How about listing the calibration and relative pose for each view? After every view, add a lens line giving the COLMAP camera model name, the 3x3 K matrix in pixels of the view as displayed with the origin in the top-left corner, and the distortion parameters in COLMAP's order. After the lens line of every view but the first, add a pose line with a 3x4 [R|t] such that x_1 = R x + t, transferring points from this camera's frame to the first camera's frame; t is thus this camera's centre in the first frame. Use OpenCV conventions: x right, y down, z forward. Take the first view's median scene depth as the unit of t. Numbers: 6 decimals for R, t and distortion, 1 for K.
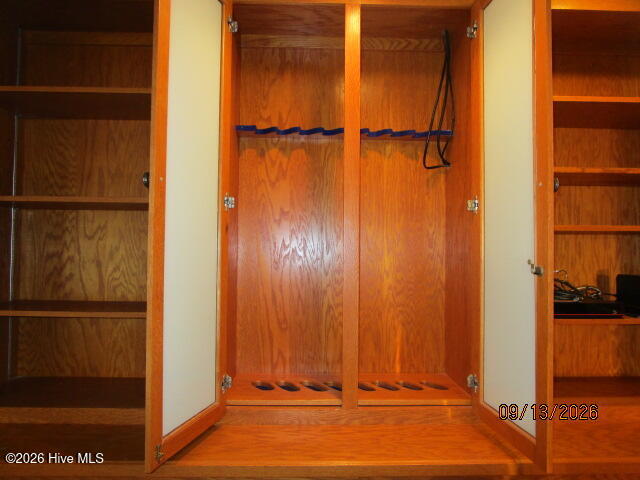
lens RADIAL K [[454.4, 0, 322.2], [0, 454.4, 238.7], [0, 0, 1]] dist [-0.033648, 0.016085]
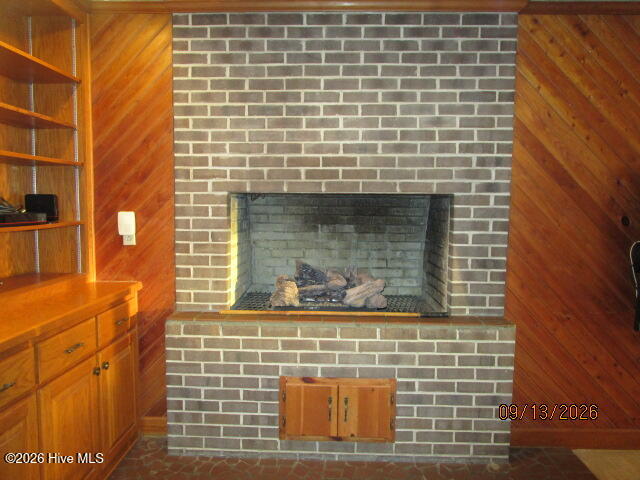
lens RADIAL K [[454.4, 0, 320.5], [0, 454.4, 241.6], [0, 0, 1]] dist [-0.033648, 0.016085]
pose [[0.056871, -0.086455, 0.994631, -0.566309], [-0.044761, 0.995021, 0.089048, 0.057956], [-0.997378, -0.049585, 0.052718, 0.063435]]
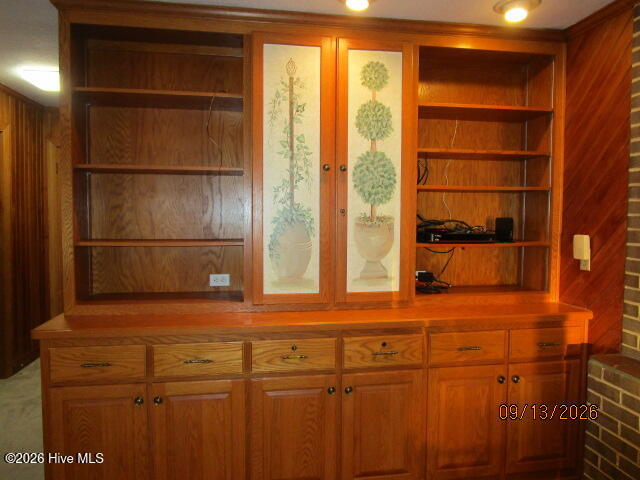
lens RADIAL K [[454.4, 0, 317.5], [0, 454.4, 237.9], [0, 0, 1]] dist [-0.033648, 0.016085]
pose [[0.992290, -0.010431, 0.123497, -0.151900], [0.000040, 0.996479, 0.083847, 0.015293], [-0.123936, -0.083195, 0.988796, -0.465259]]
